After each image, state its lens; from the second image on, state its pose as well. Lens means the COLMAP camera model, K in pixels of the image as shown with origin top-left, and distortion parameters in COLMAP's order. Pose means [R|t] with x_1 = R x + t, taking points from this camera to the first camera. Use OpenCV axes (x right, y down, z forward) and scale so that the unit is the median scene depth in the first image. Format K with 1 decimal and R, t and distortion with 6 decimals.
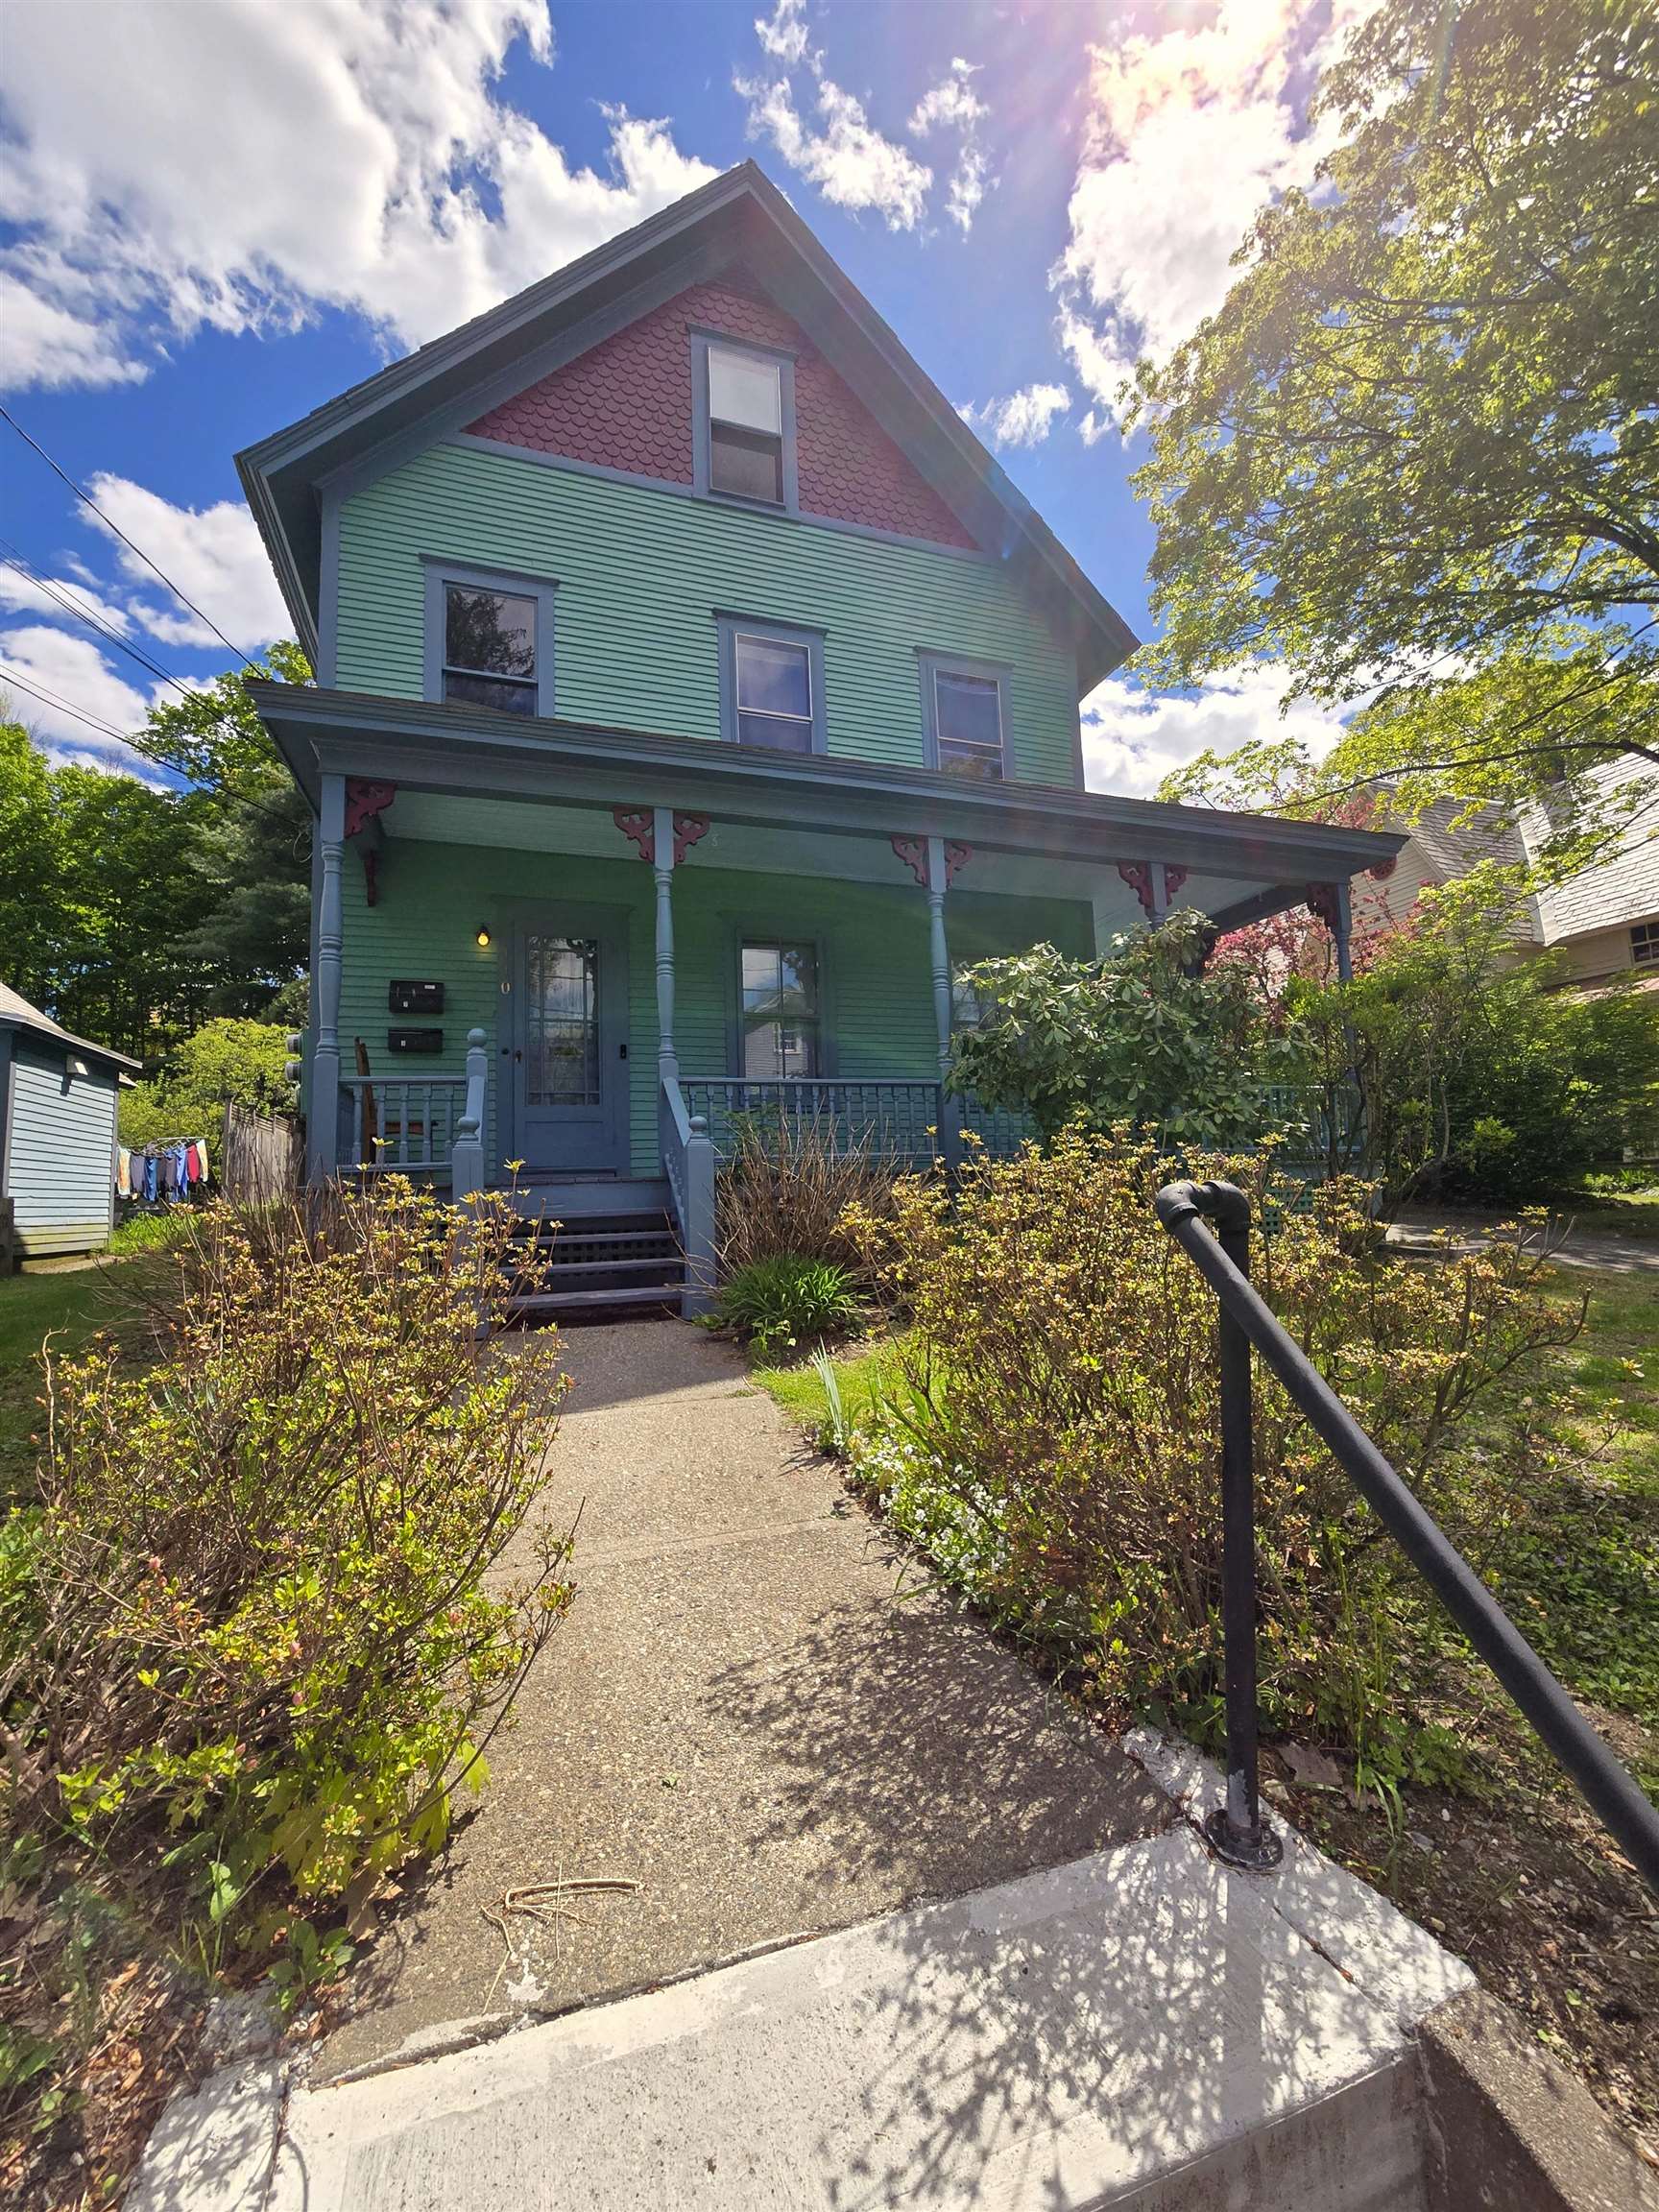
lens RADIAL K [[907.2, 0, 829.5], [0, 907.2, 1106.0], [0, 0, 1]] dist [0.000685, -0.000023]
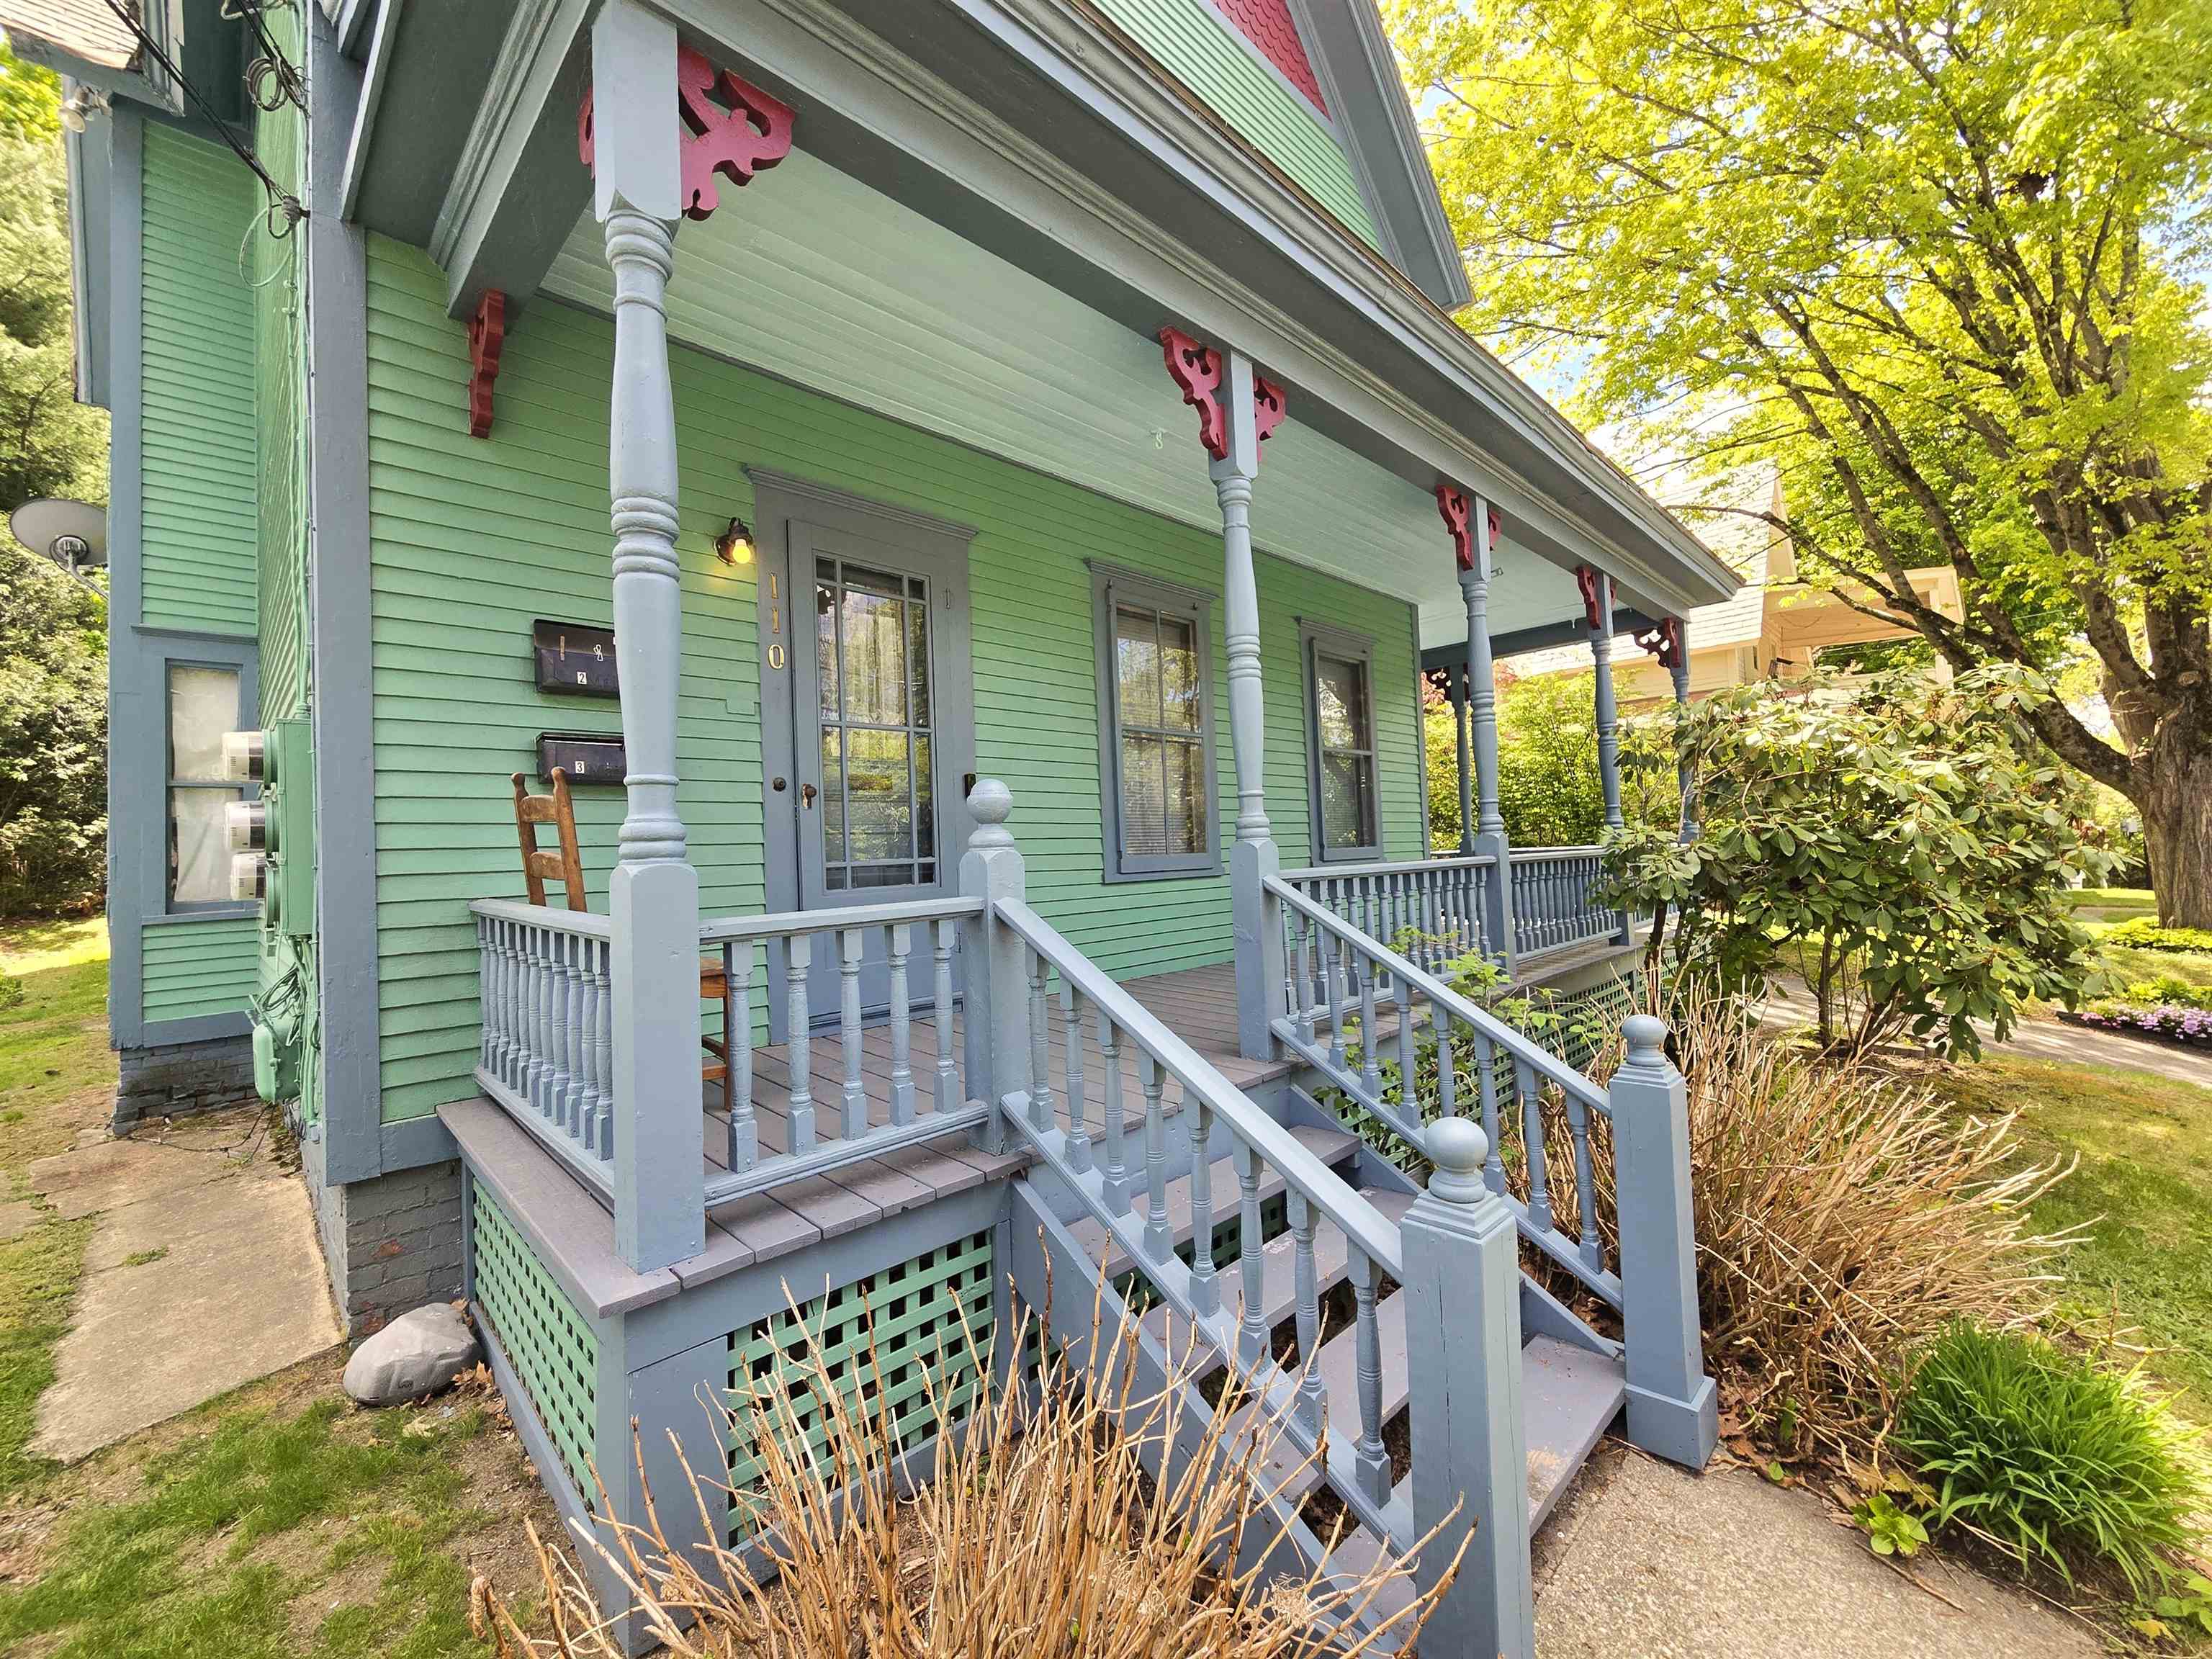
lens RADIAL K [[907.2, 0, 1109.8], [0, 907.2, 821.0], [0, 0, 1]] dist [0.000685, -0.000023]
pose [[0.904395, 0.014616, 0.426445, -0.418600], [-0.035522, 0.998523, 0.041111, -0.069749], [-0.425215, -0.052329, 0.903579, 0.486616]]
